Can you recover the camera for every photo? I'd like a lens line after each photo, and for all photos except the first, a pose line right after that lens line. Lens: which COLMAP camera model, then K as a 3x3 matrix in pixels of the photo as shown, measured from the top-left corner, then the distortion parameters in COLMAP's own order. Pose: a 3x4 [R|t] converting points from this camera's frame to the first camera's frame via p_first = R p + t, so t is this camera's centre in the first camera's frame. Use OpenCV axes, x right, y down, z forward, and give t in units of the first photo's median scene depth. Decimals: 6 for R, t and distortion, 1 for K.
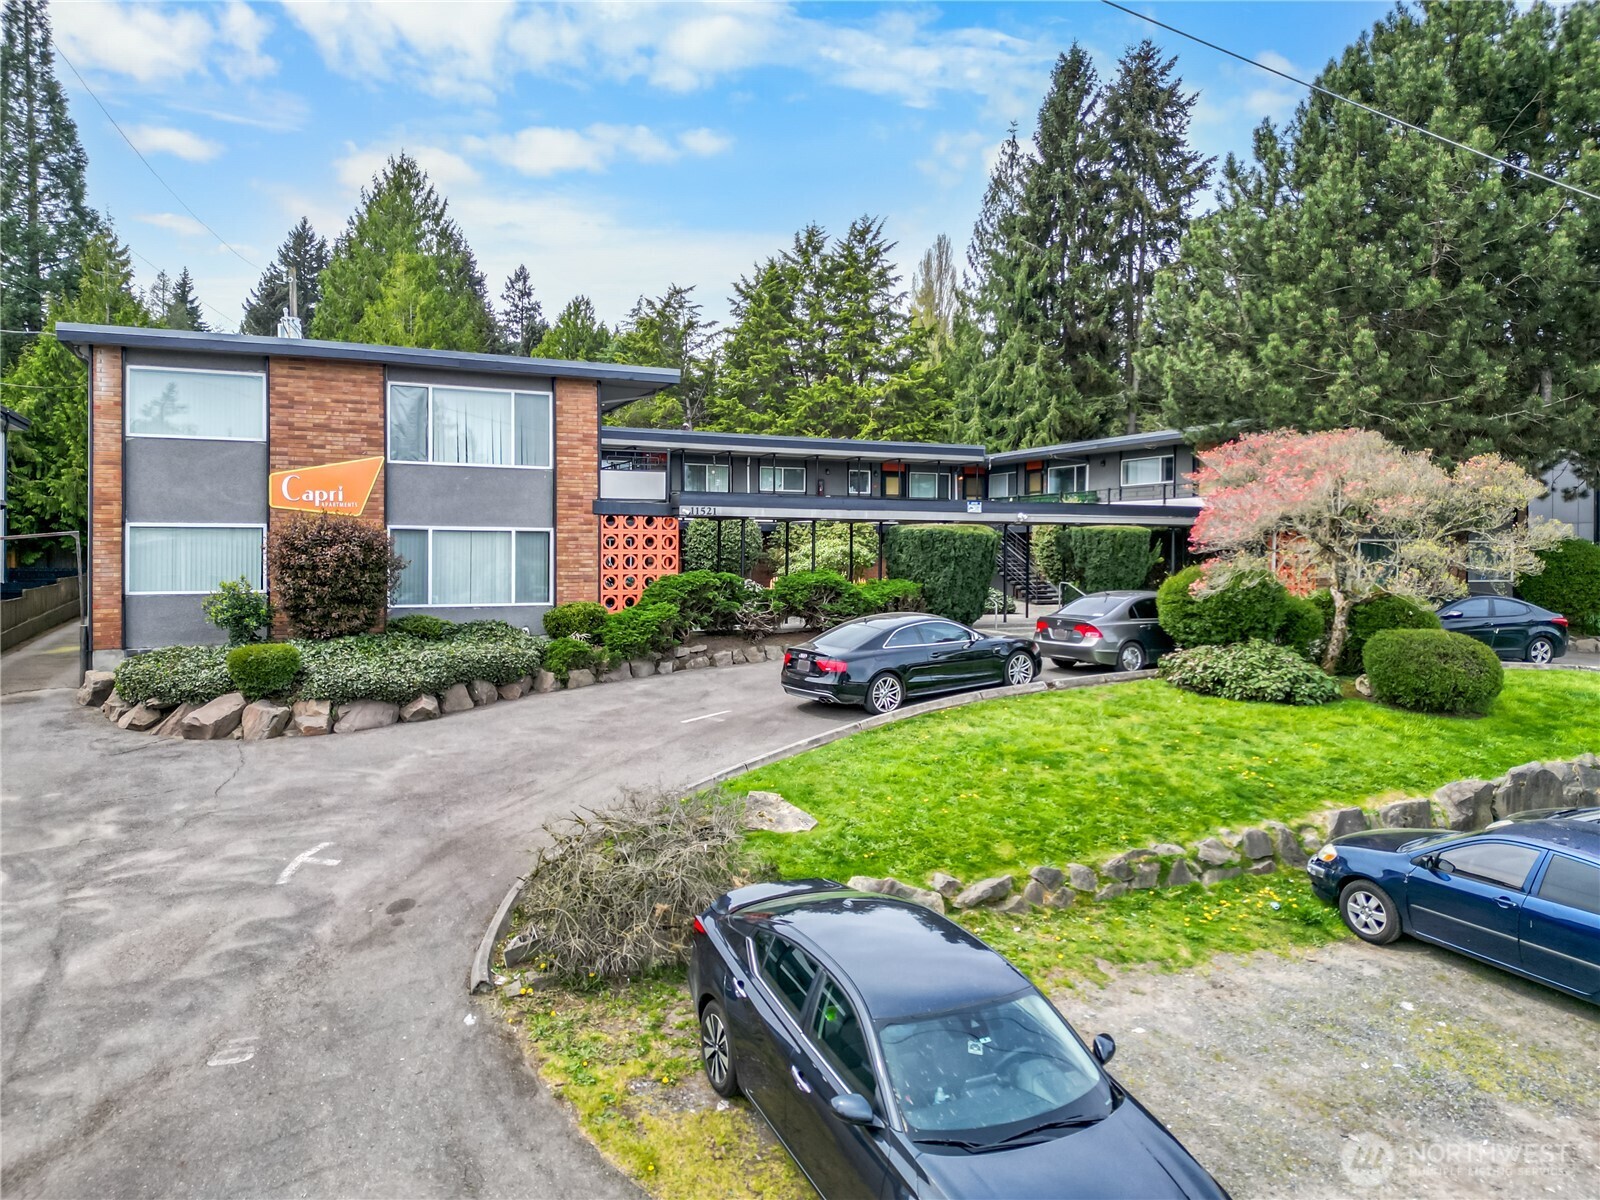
lens RADIAL K [[1119.5, 0, 786.8], [0, 1119.5, 567.1], [0, 0, 1]] dist [0.058464, -0.018071]
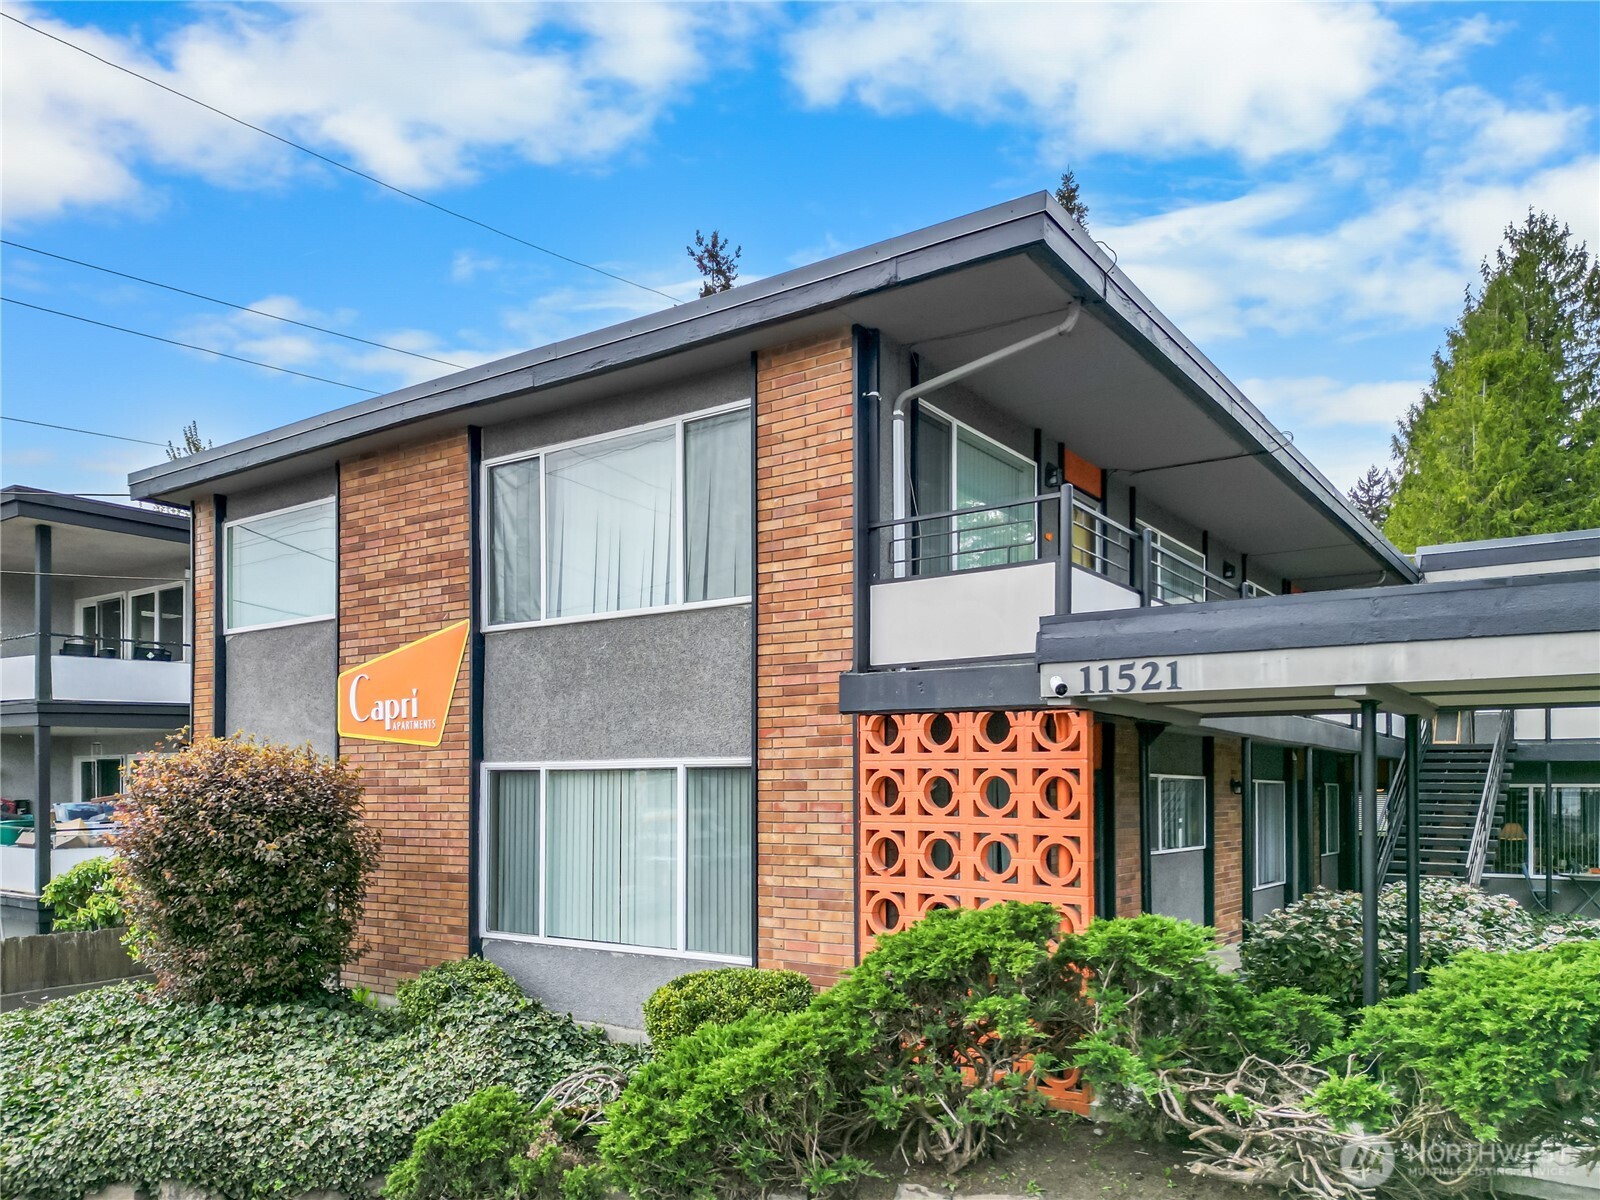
lens RADIAL K [[1194.1, 0, 820.4], [0, 1194.1, 771.2], [0, 0, 1]] dist [0.018674, -0.002848]
pose [[0.518347, -0.021971, -0.854888, 0.137655], [-0.011206, 0.999410, -0.032480, -0.017731], [0.855097, 0.026416, 0.517795, 0.800306]]
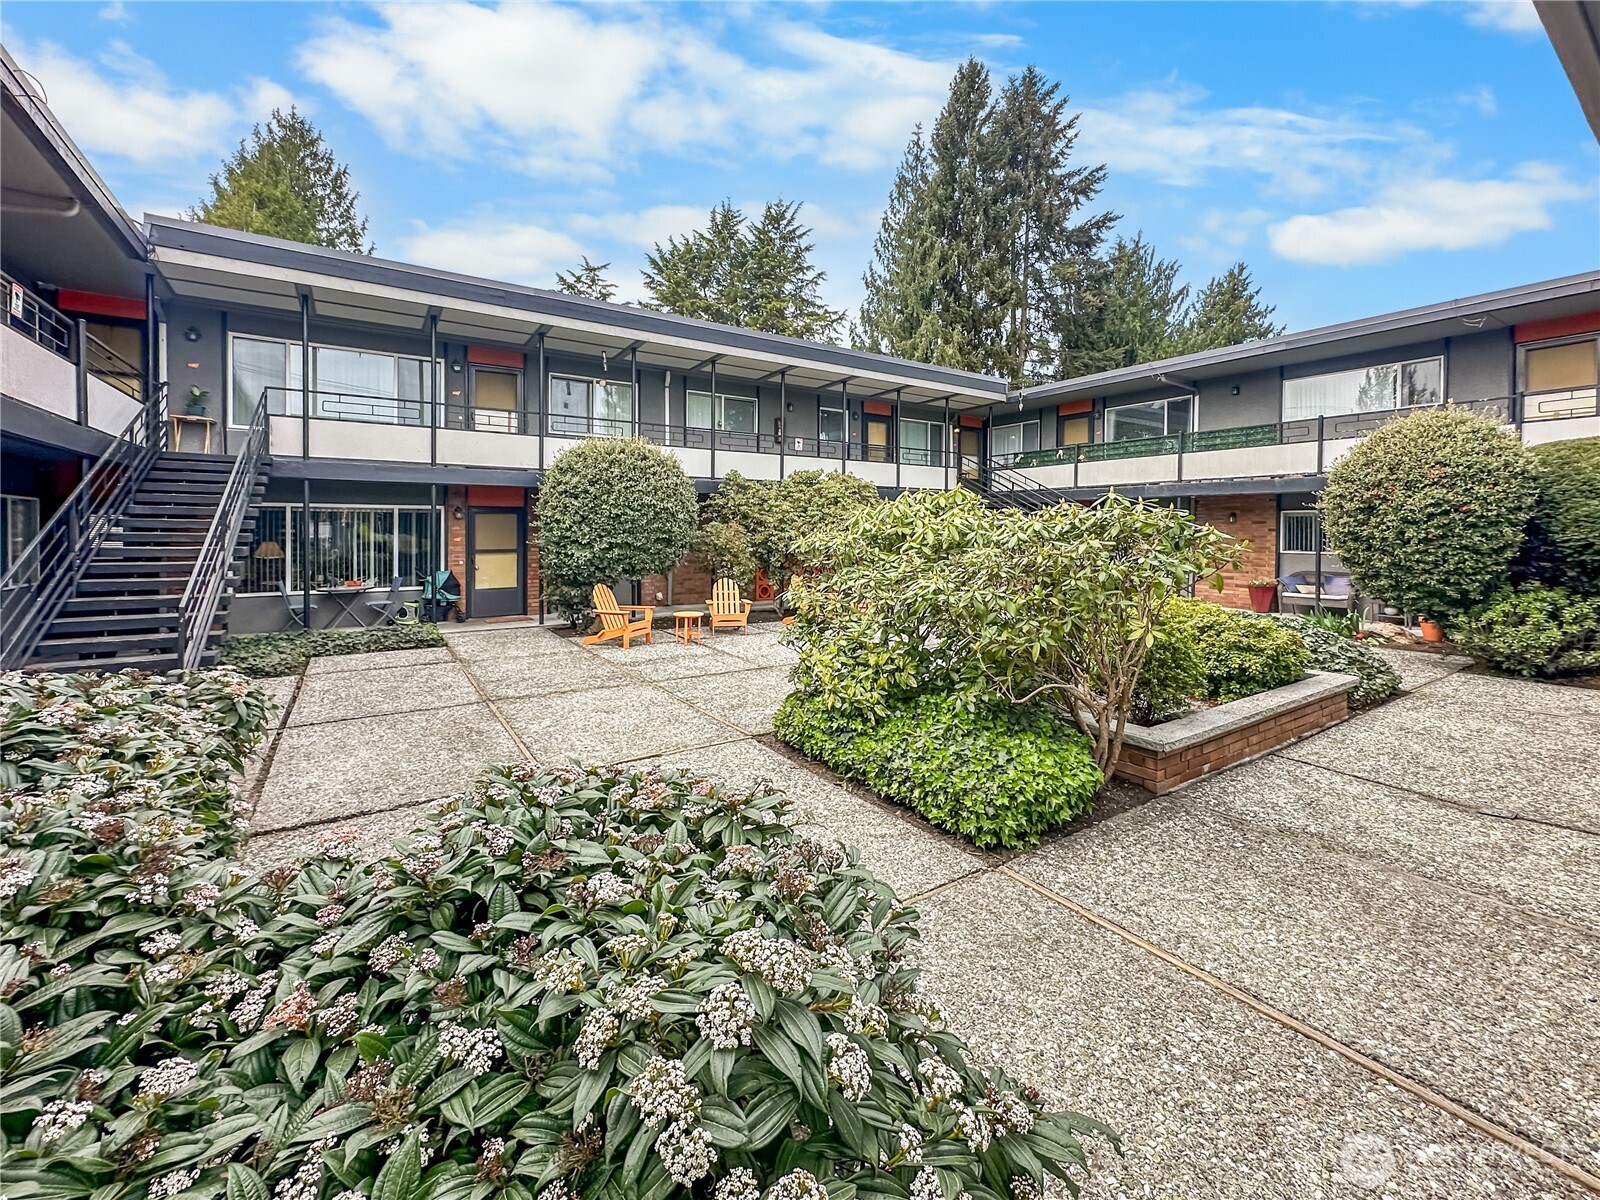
lens RADIAL K [[651.5, 0, 796.5], [0, 651.5, 544.6], [0, 0, 1]] dist [-0.014587, -0.000392]
pose [[0.985755, -0.005623, 0.168096, -0.044792], [0.004320, 0.999958, 0.008118, -0.014049], [-0.168135, -0.007276, 0.985737, 1.148319]]
